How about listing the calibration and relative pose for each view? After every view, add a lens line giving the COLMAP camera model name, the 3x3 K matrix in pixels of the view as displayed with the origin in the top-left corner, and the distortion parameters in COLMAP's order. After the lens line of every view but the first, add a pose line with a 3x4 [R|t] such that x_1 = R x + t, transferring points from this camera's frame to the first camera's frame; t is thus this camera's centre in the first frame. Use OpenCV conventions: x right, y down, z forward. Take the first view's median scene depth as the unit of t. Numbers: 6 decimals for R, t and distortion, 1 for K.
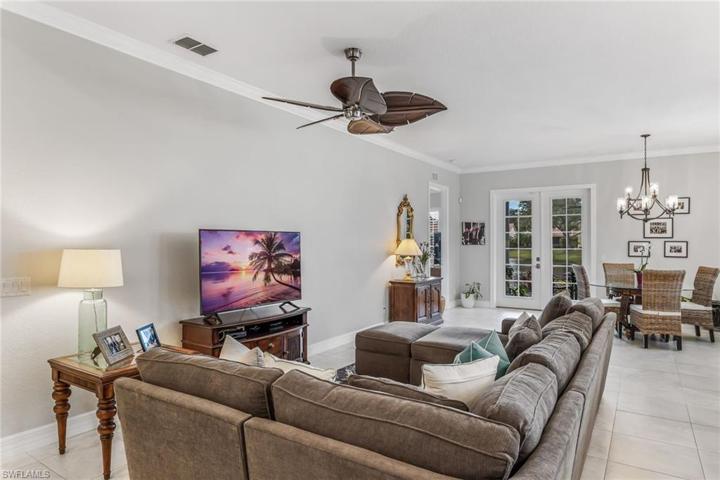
lens RADIAL K [[436.7, 0, 360.0], [0, 436.7, 240.0], [0, 0, 1]] dist [-0.001217, -0.000939]
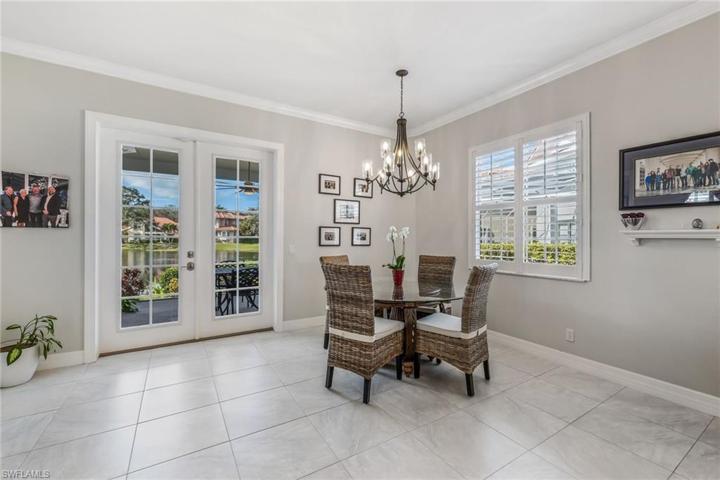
lens RADIAL K [[303.3, 0, 360.7], [0, 303.3, 238.2], [0, 0, 1]] dist [0.000733, -0.000710]
pose [[0.425571, 0.002061, 0.904923, 0.143666], [-0.007761, 0.999969, 0.001372, 0.020914], [-0.904892, -0.007607, 0.425574, 0.654001]]
